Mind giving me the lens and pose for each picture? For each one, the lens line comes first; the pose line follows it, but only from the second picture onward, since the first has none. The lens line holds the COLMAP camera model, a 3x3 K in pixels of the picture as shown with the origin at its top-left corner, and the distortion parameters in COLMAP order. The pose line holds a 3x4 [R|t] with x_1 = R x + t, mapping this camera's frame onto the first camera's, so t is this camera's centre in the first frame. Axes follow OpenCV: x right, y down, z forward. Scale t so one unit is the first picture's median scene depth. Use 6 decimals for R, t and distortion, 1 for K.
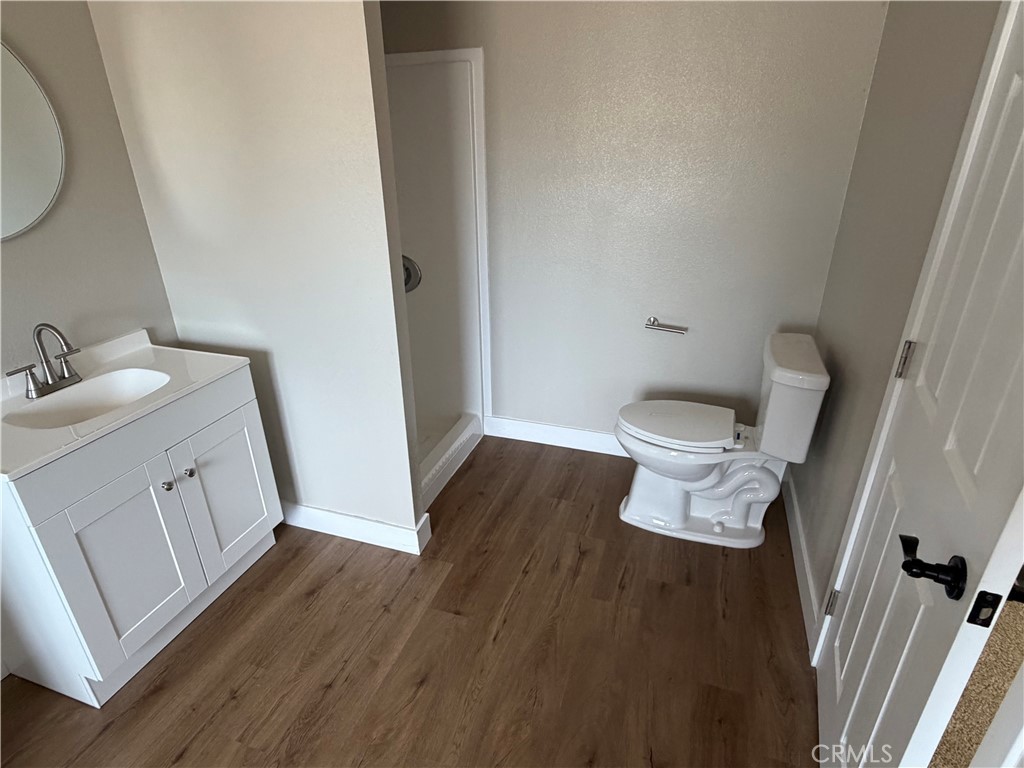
lens RADIAL K [[557.7, 0, 519.4], [0, 557.7, 379.7], [0, 0, 1]] dist [-0.006275, 0.003407]
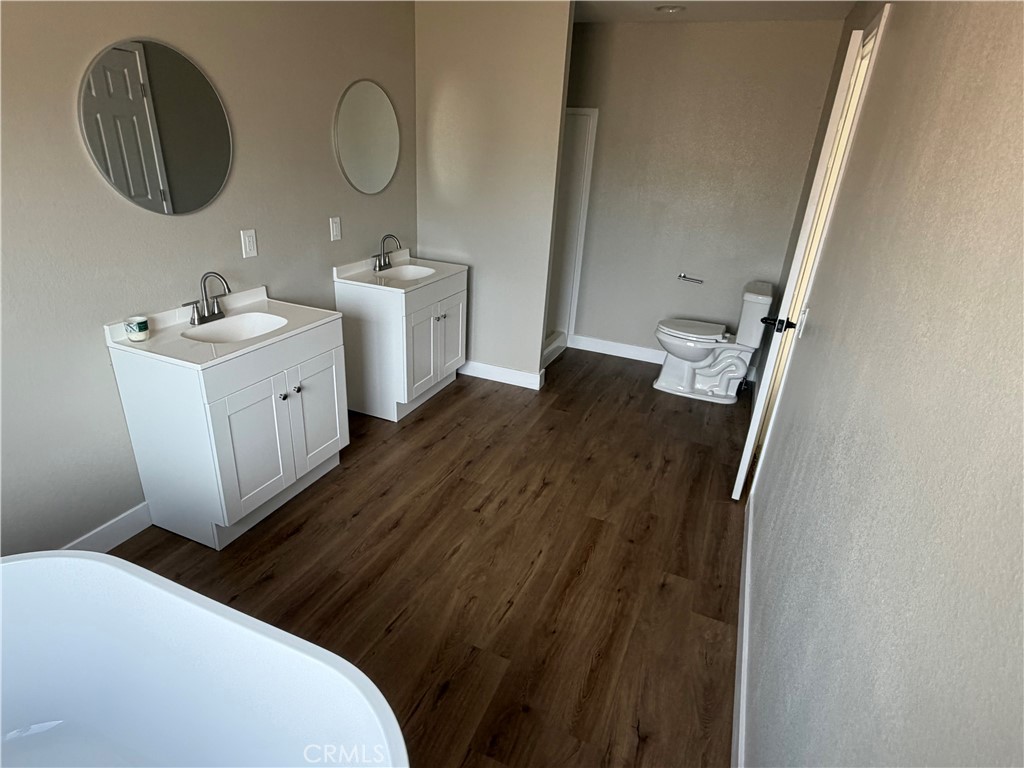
lens RADIAL K [[557.7, 0, 508.9], [0, 557.7, 382.9], [0, 0, 1]] dist [-0.006275, 0.003407]
pose [[0.994016, 0.096996, -0.050249, -0.189082], [-0.097585, 0.995183, -0.009401, 0.320547], [0.049095, 0.014248, 0.998692, -0.791846]]
